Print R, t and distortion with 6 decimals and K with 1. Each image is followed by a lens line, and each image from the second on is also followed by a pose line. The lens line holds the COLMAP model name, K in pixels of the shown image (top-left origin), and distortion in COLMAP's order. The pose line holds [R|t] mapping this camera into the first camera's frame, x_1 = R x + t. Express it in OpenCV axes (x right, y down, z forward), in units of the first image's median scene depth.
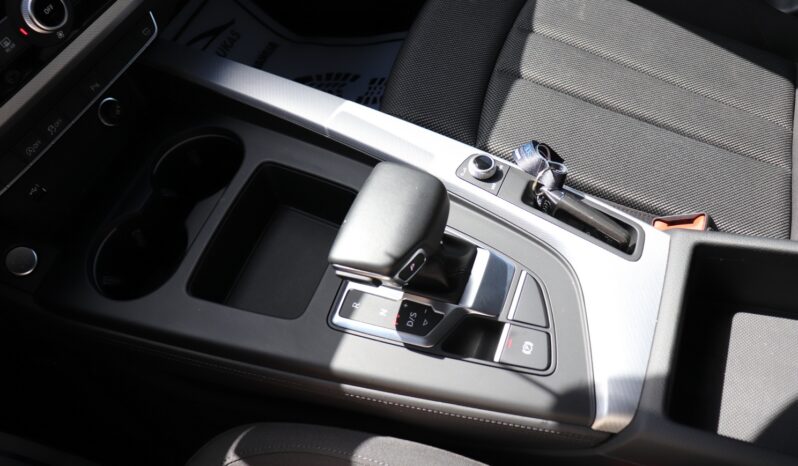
lens RADIAL K [[672.3, 0, 399.0], [0, 672.3, 233.0], [0, 0, 1]] dist [-0.181715, 0.164803]
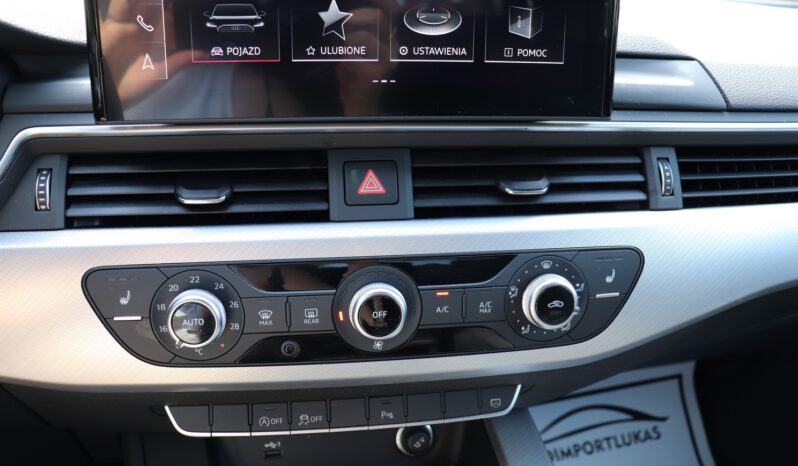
lens RADIAL K [[656.6, 0, 399.0], [0, 656.6, 233.0], [0, 0, 1]] dist [-0.180069, 0.151192]
pose [[0.582234, 0.471405, -0.662406, -0.058928], [-0.722390, 0.673785, -0.155456, -0.244530], [0.373036, 0.569027, 0.732839, 0.312495]]
